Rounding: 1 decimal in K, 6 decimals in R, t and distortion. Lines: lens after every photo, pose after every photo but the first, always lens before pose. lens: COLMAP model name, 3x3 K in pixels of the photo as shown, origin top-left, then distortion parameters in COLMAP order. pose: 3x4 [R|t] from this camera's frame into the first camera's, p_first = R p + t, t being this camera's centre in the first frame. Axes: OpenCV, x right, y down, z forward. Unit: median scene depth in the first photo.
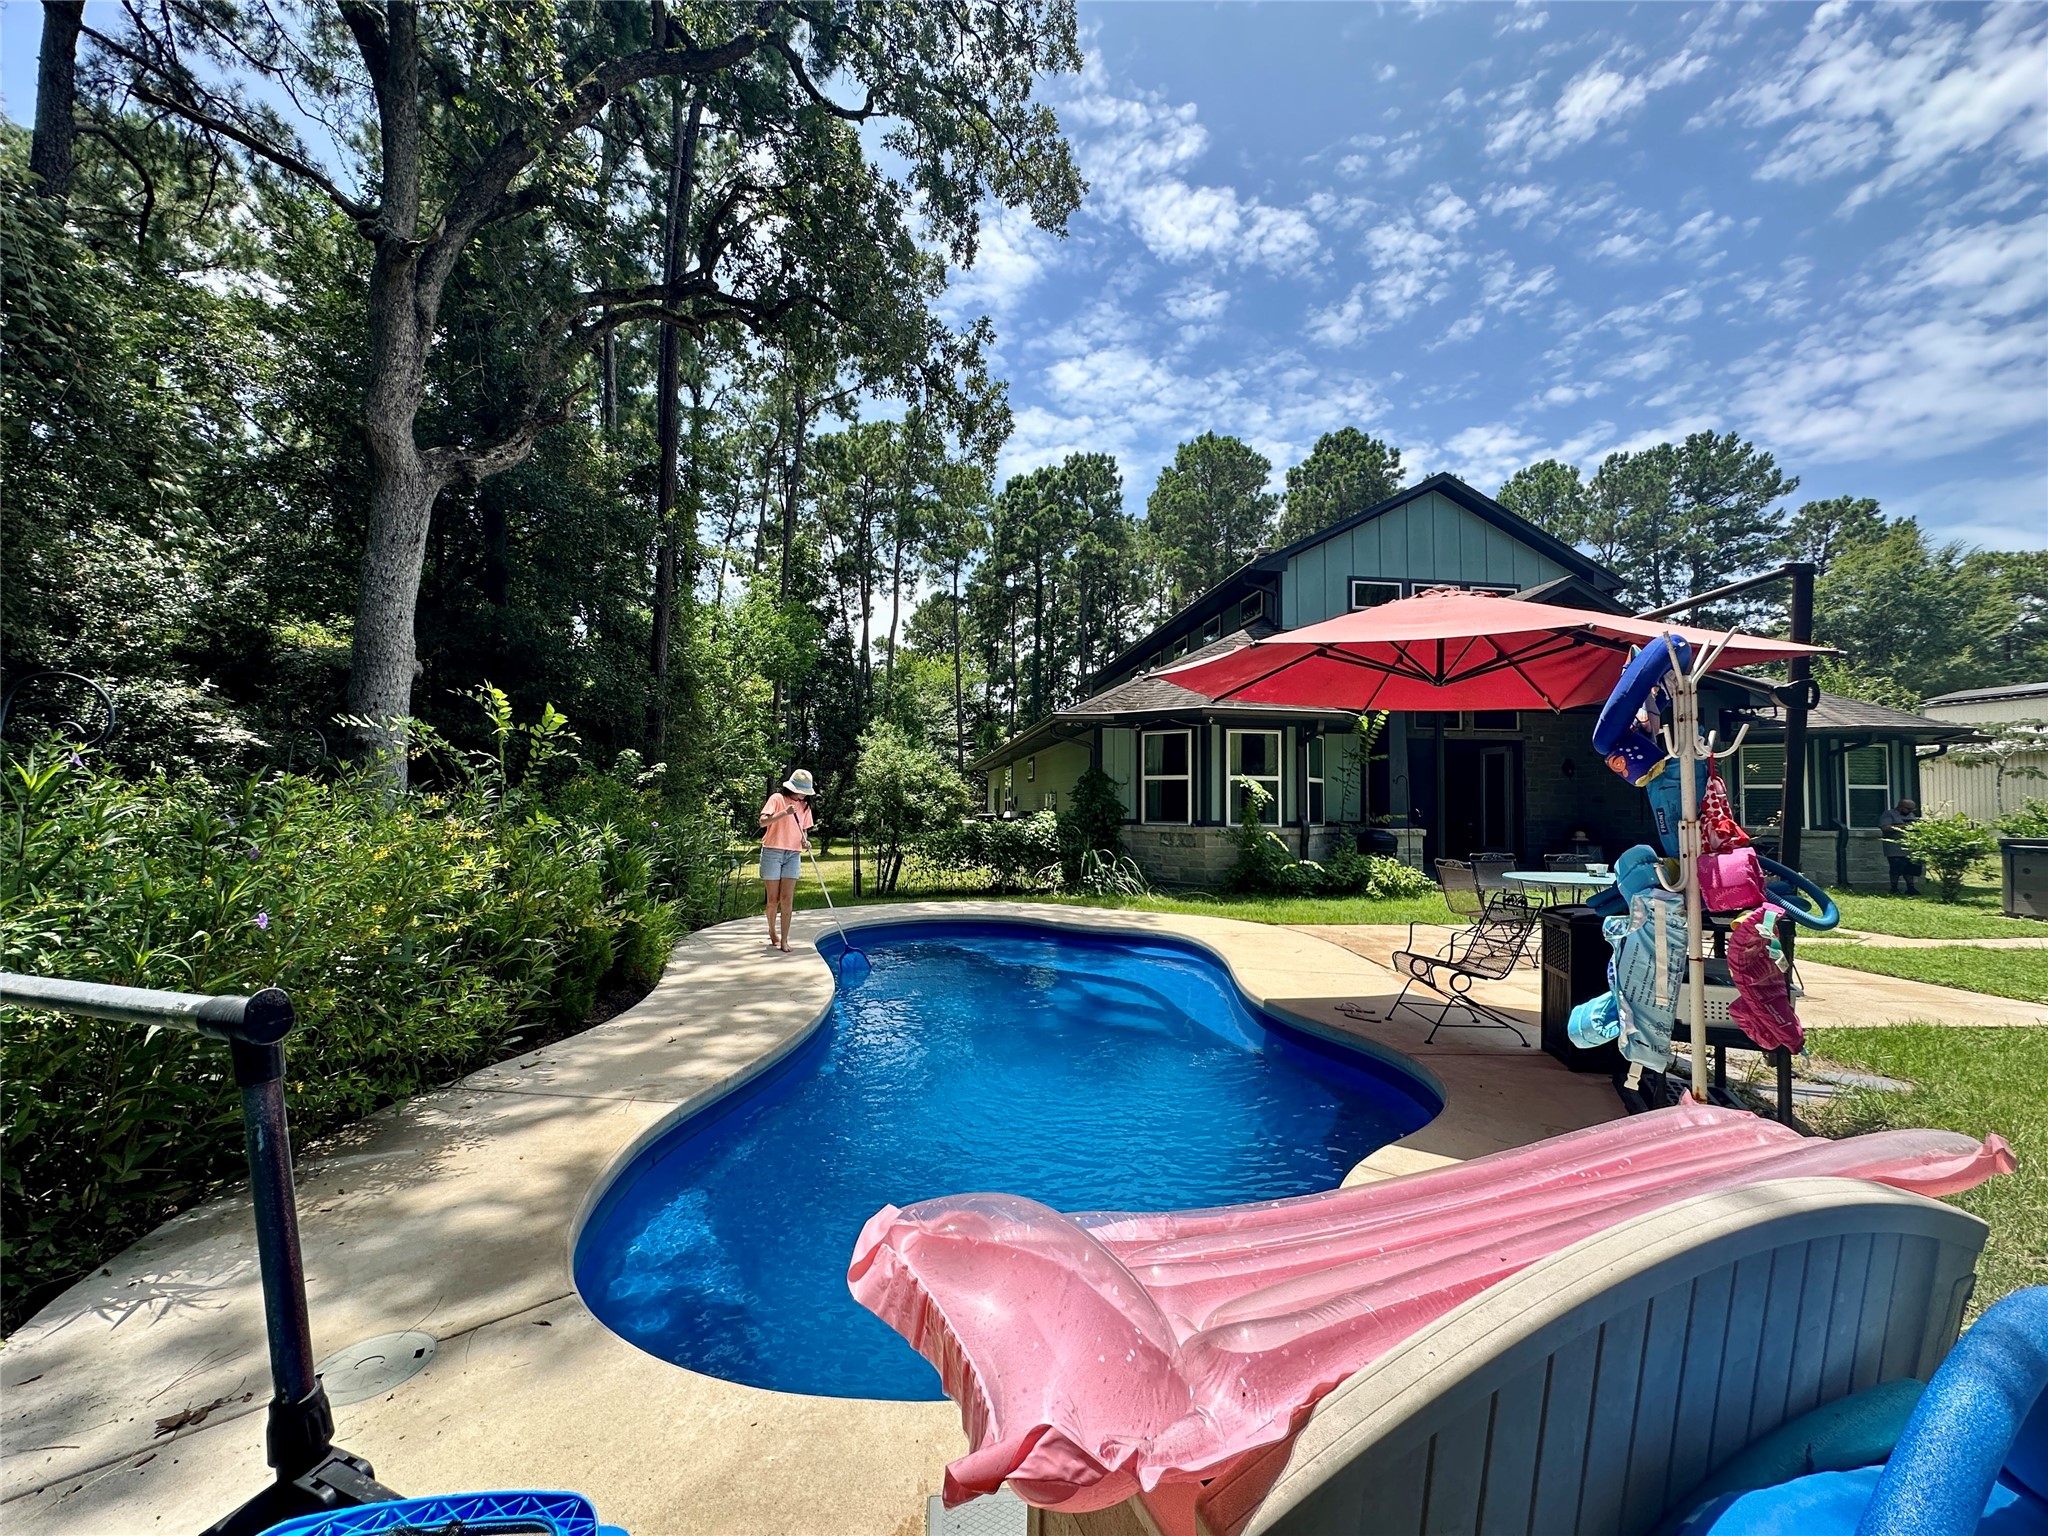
lens RADIAL K [[825.1, 0, 1026.8], [0, 825.1, 778.6], [0, 0, 1]] dist [0.005864, 0.000254]
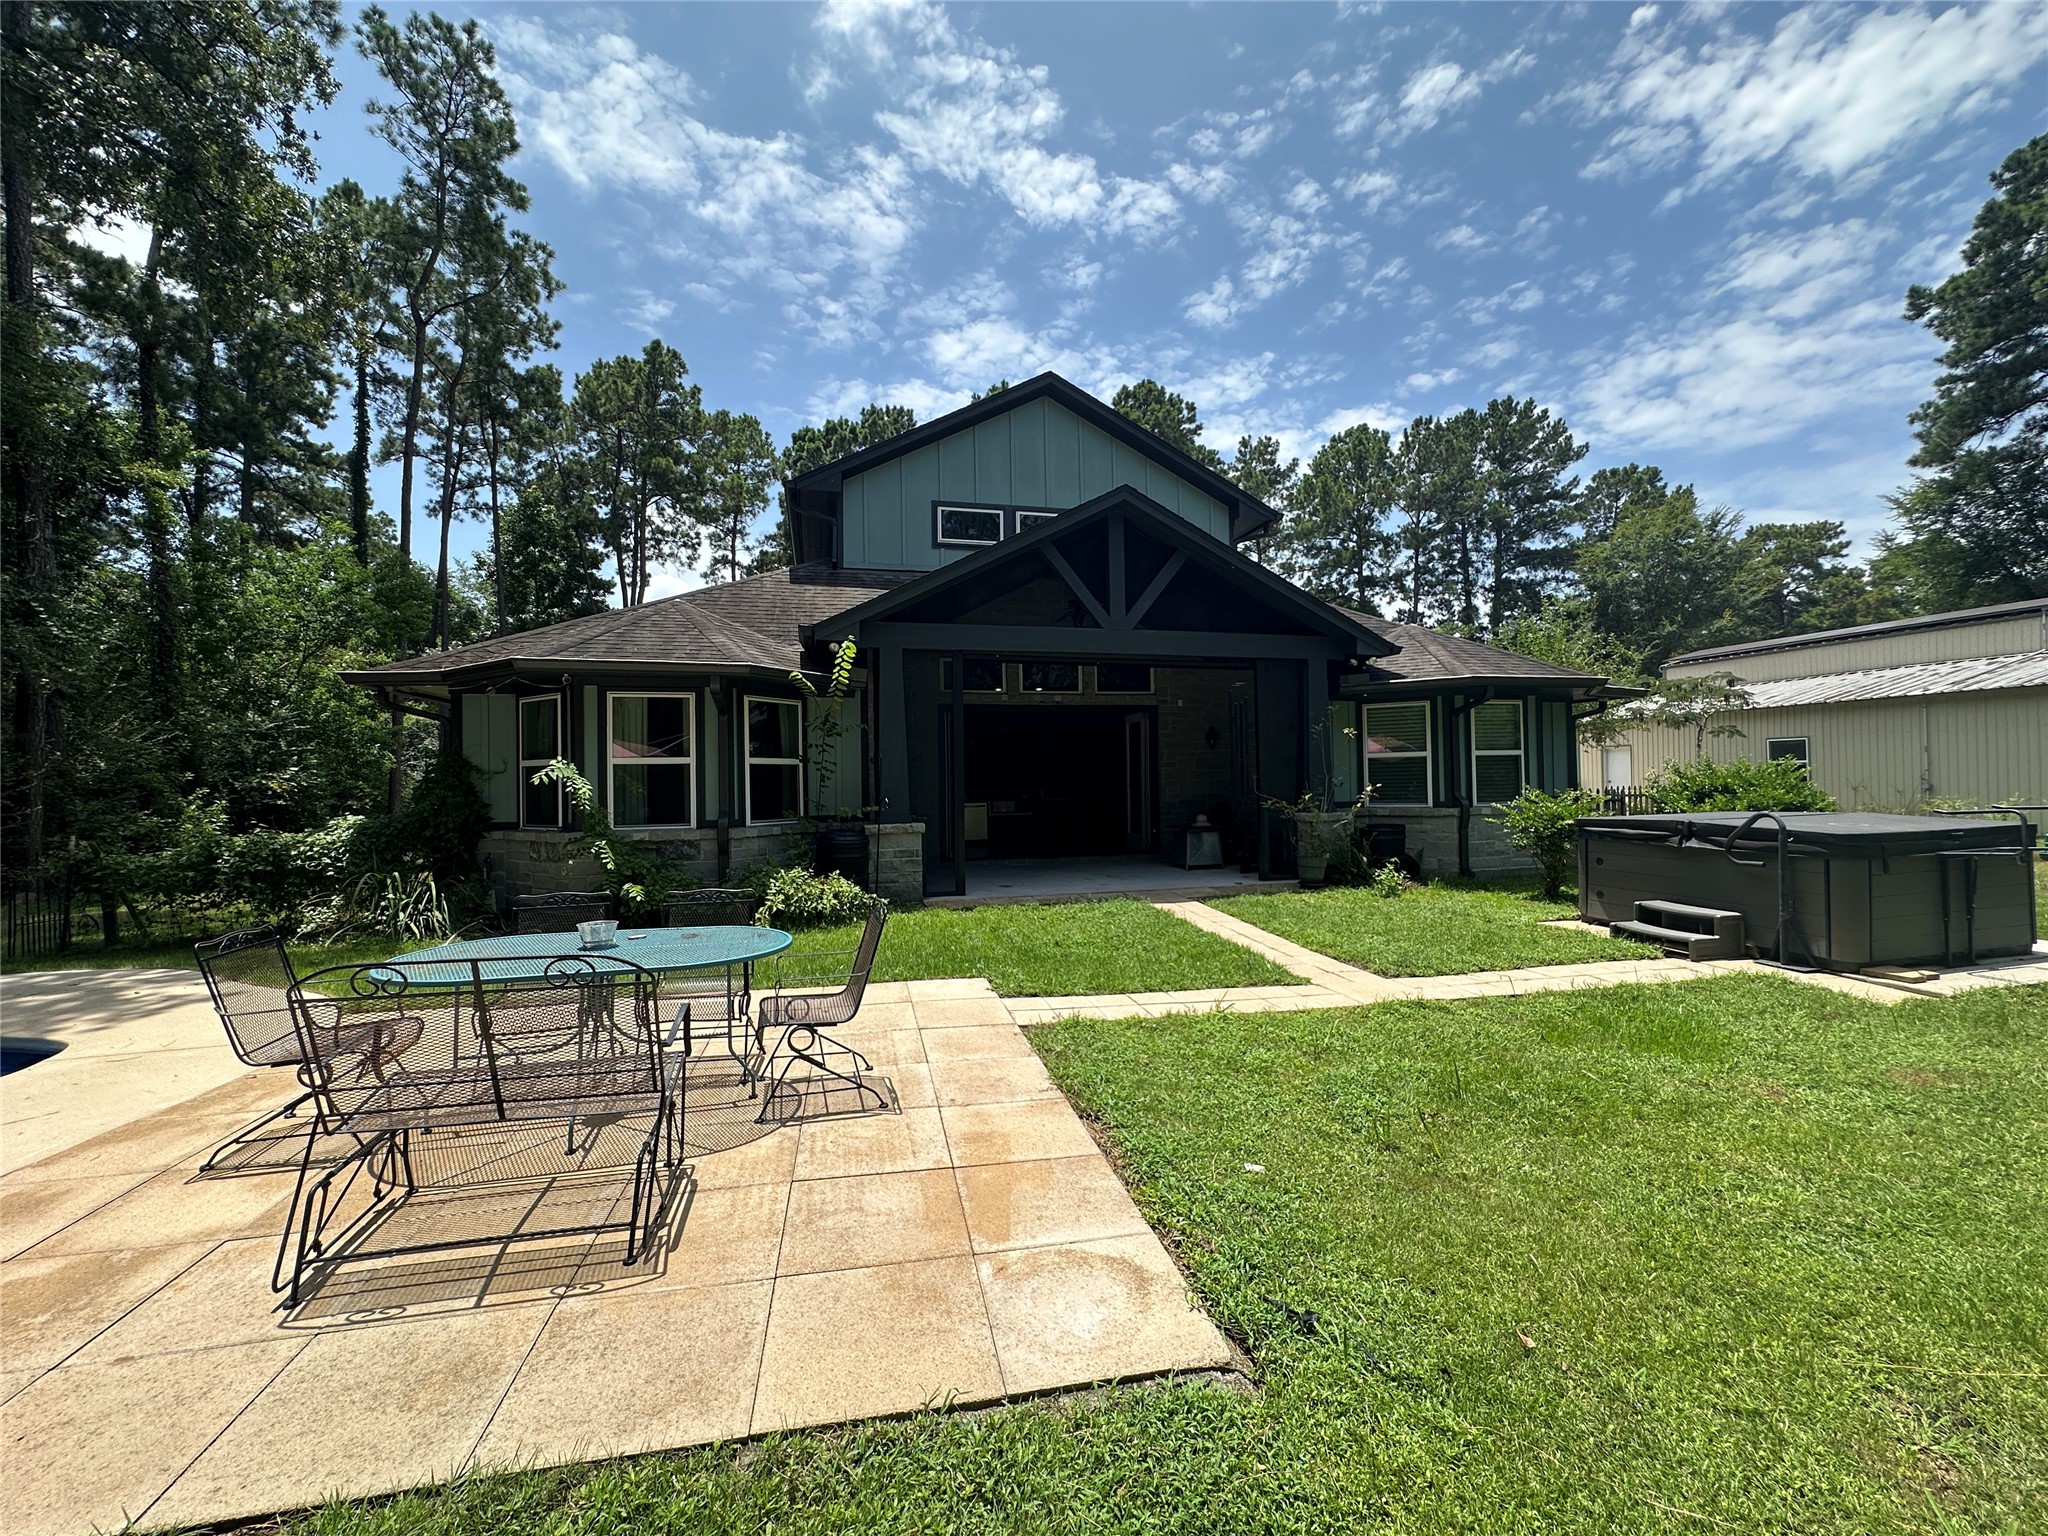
lens RADIAL K [[825.1, 0, 1031.7], [0, 825.1, 762.3], [0, 0, 1]] dist [0.005864, 0.000254]
pose [[0.993855, -0.023182, 0.108232, 0.057439], [0.022765, 0.999728, 0.005090, 0.000609], [-0.108320, -0.002595, 0.994113, 0.030278]]
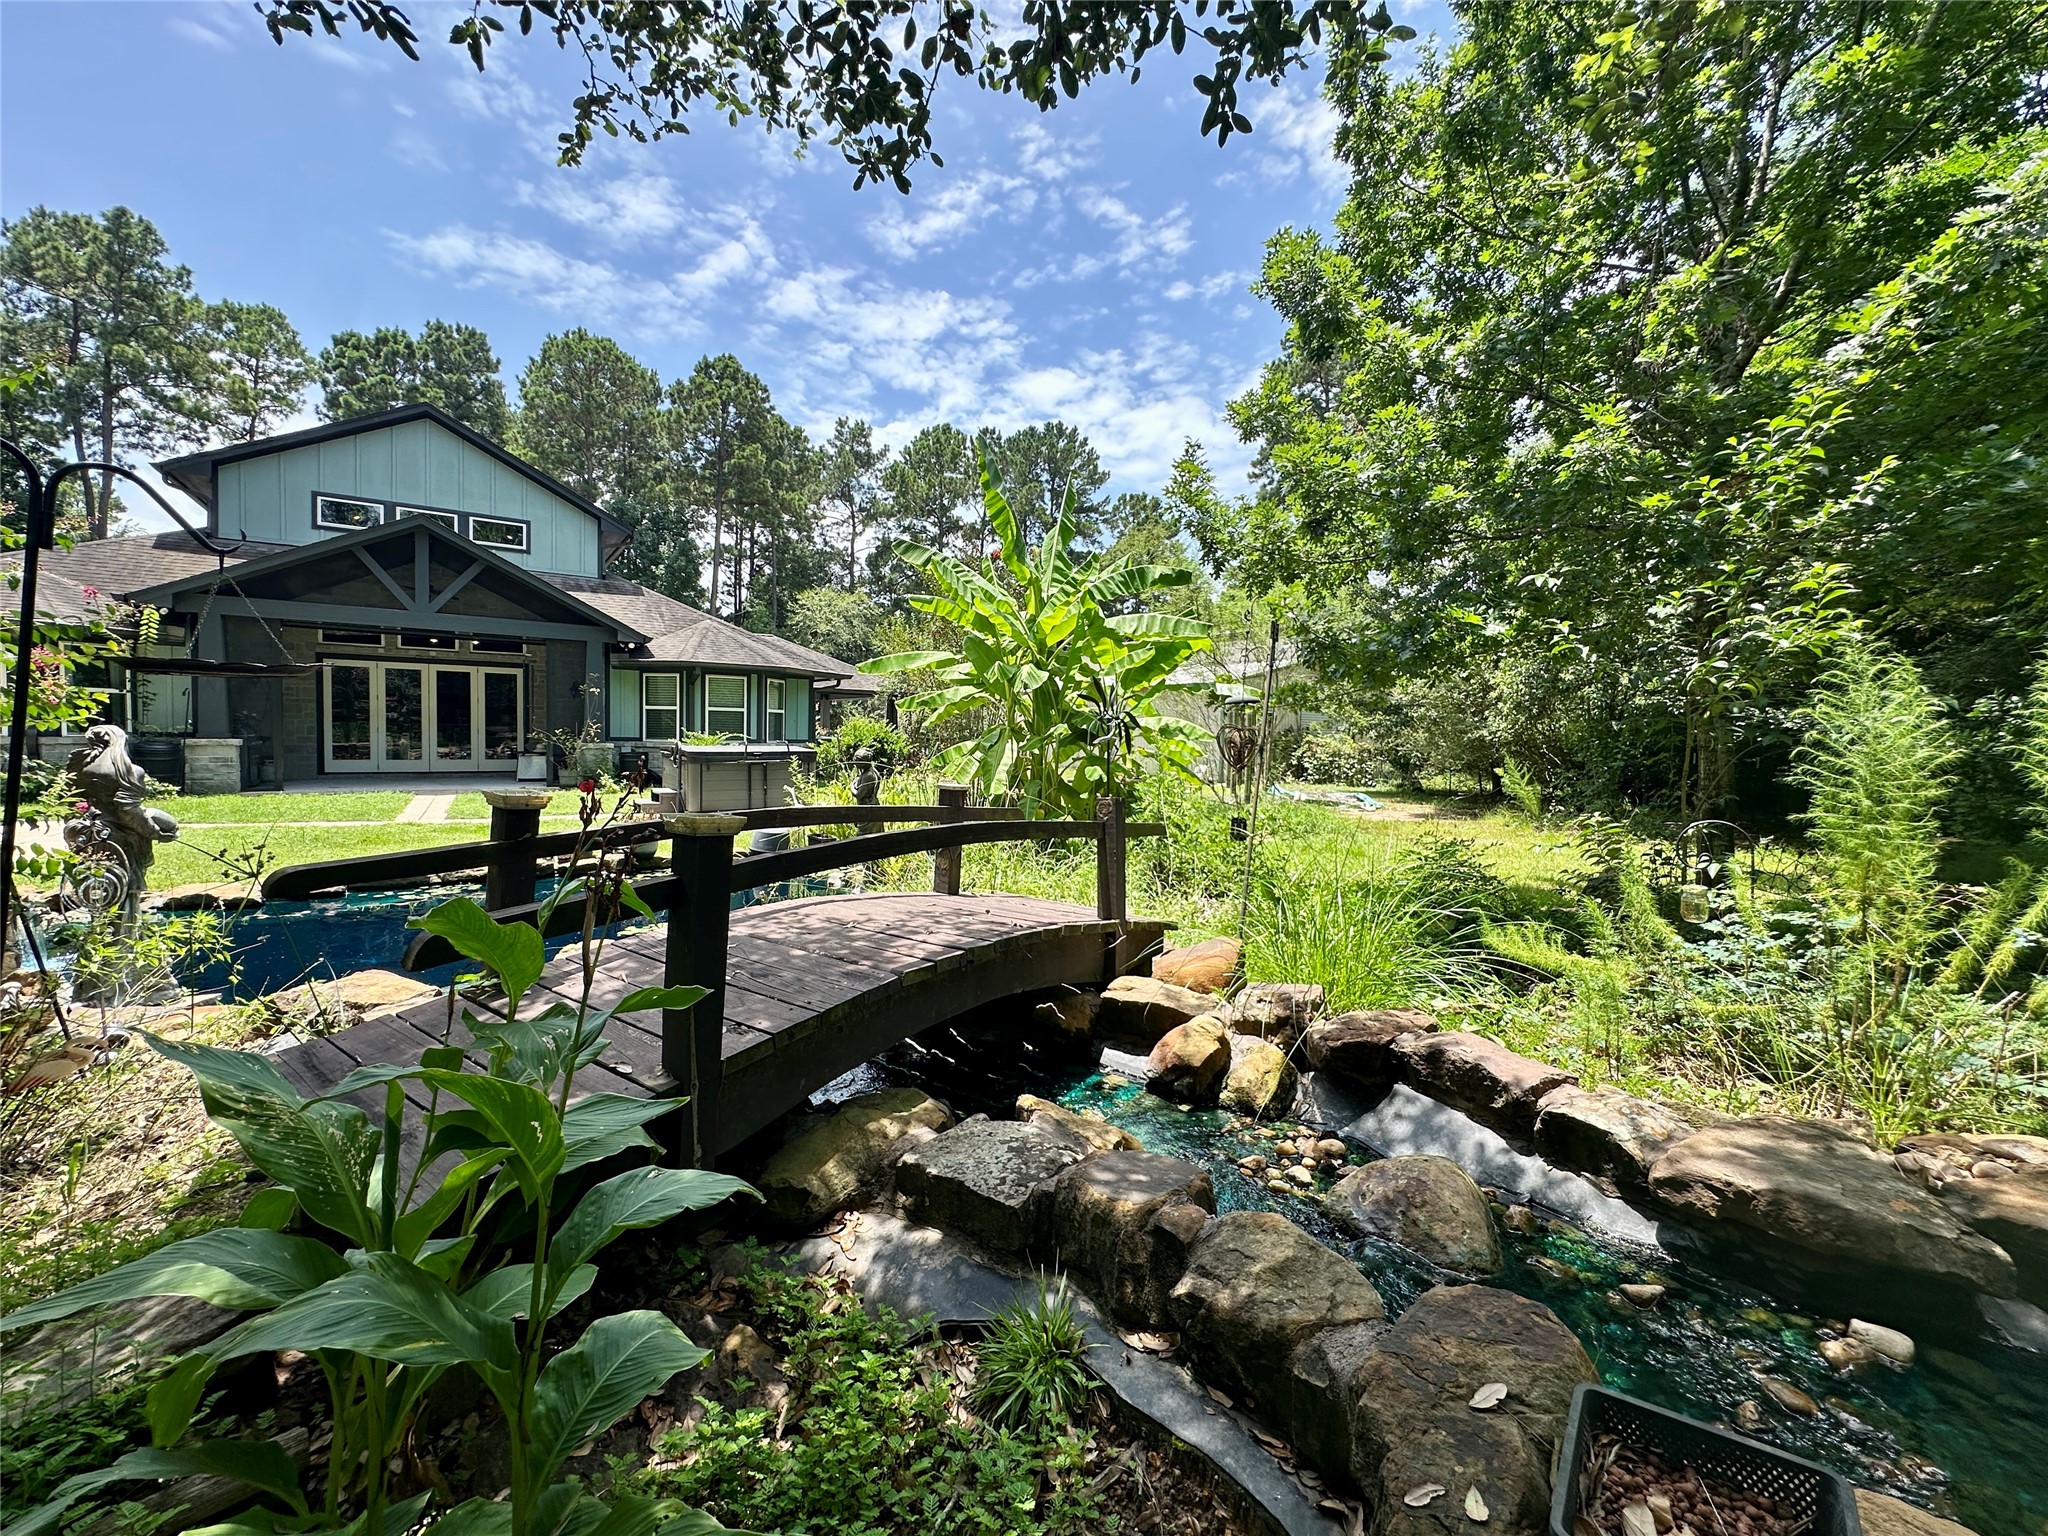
lens RADIAL K [[825.1, 0, 1026.6], [0, 825.1, 764.5], [0, 0, 1]] dist [0.005864, 0.000254]
pose [[0.899825, -0.006606, 0.436201, 0.105625], [-0.026144, 0.997272, 0.069034, -0.000633], [-0.435467, -0.073523, 0.897197, -0.042857]]
